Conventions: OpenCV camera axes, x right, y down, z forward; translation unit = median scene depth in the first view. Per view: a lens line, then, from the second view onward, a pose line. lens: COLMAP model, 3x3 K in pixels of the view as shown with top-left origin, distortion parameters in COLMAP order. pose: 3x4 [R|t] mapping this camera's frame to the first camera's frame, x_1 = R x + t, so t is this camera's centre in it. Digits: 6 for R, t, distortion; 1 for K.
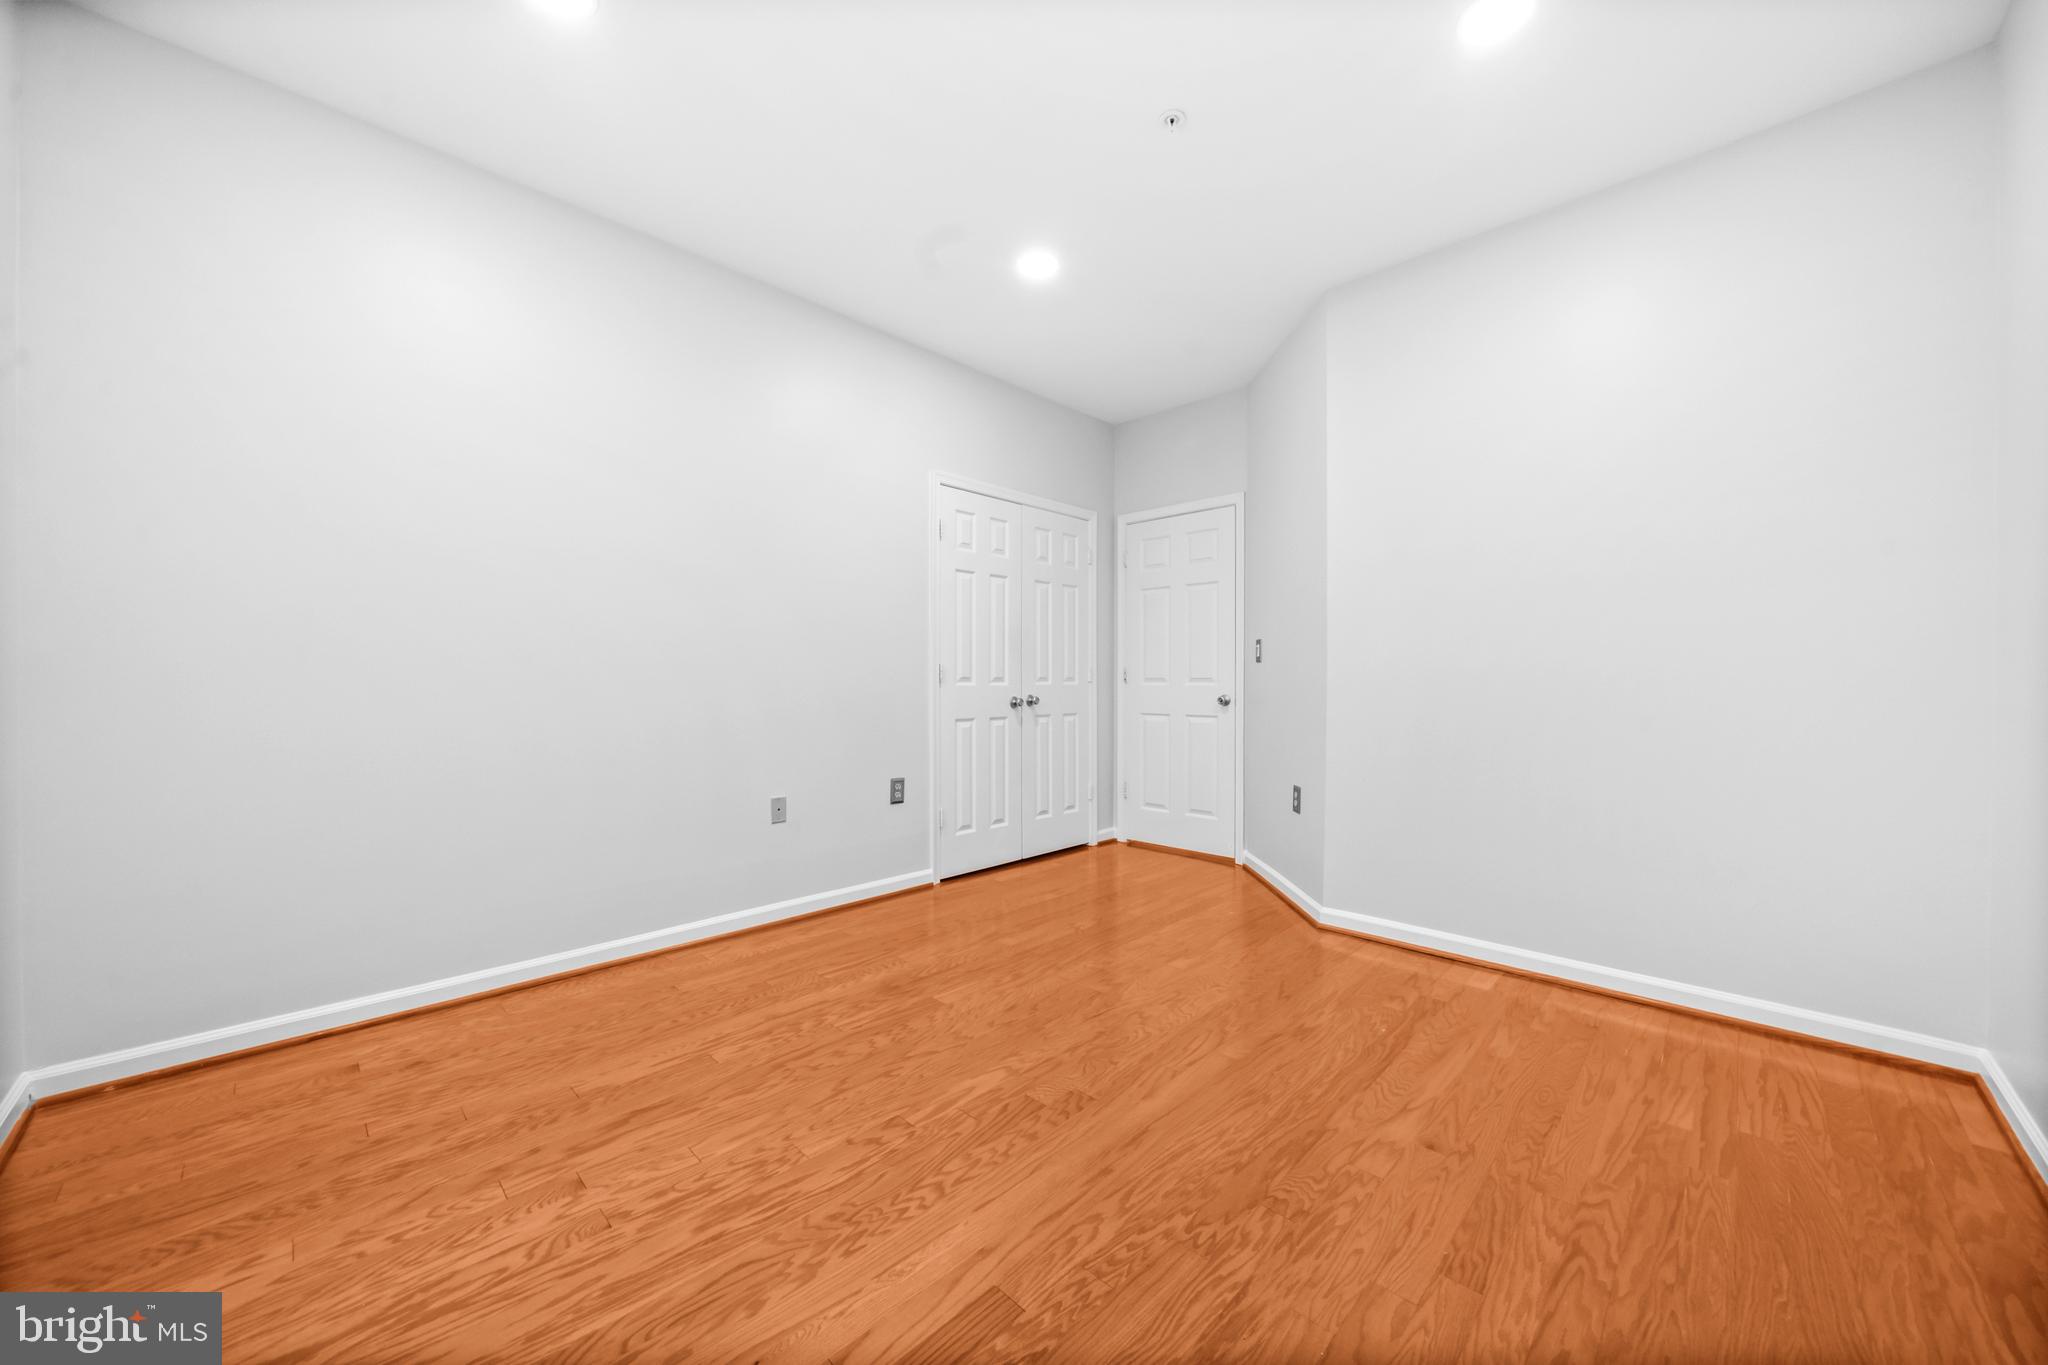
lens RADIAL K [[786.4, 0, 1028.6], [0, 786.4, 684.3], [0, 0, 1]] dist [0.000449, 0.000116]
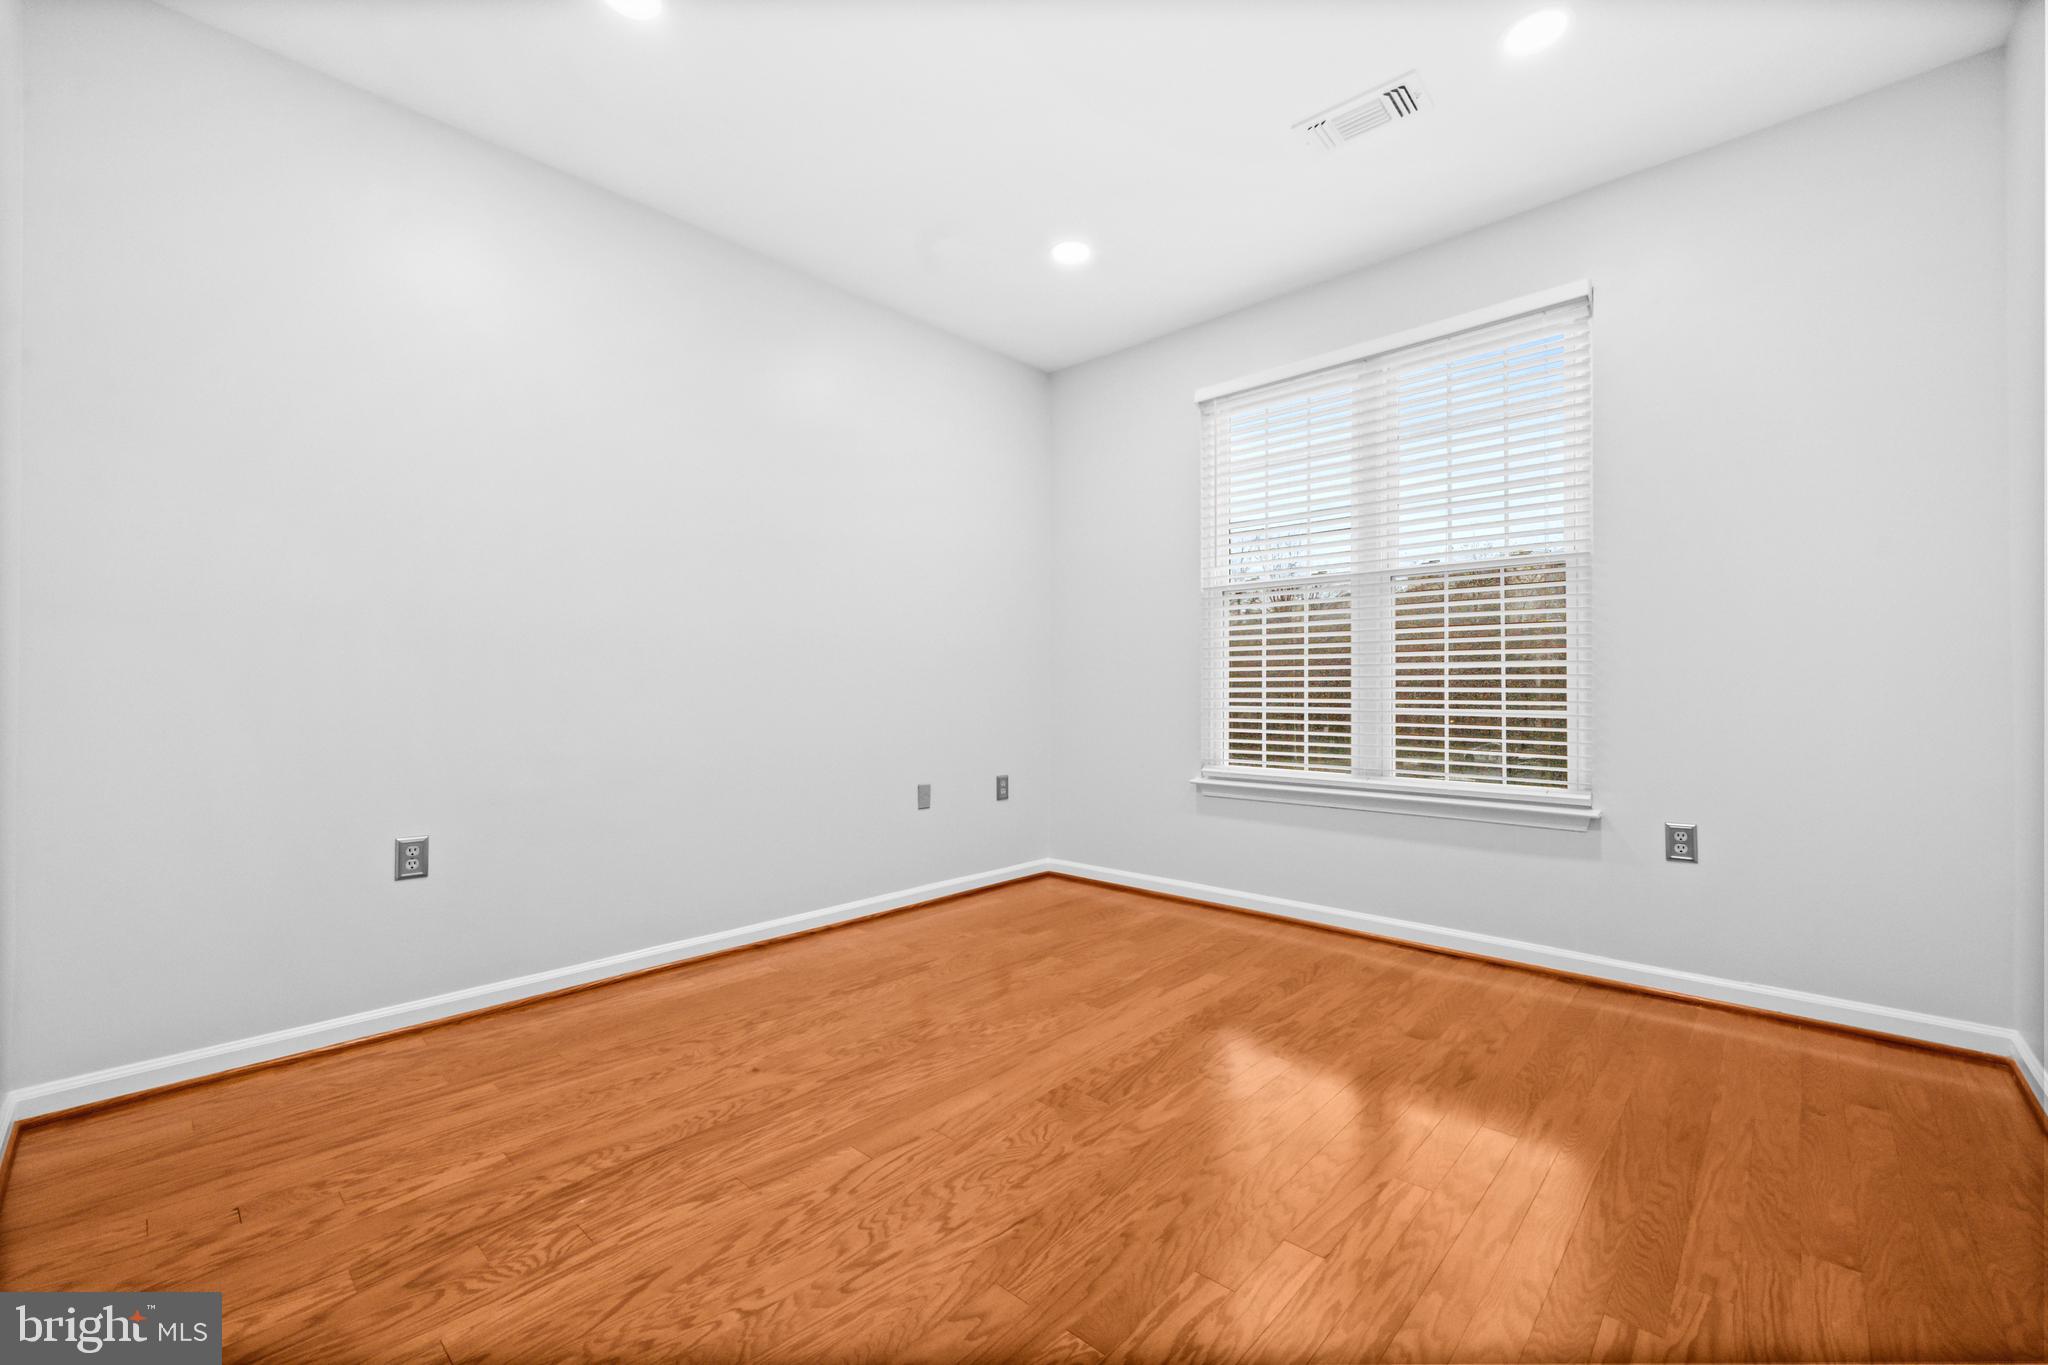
lens RADIAL K [[845.3, 0, 1019.6], [0, 845.3, 685.4], [0, 0, 1]] dist [-0.000072, -0.000008]
pose [[-0.999969, -0.001992, -0.007576, 0.125470], [-0.001960, 0.999989, -0.004275, 0.019373], [0.007584, -0.004260, -0.999962, 2.240048]]
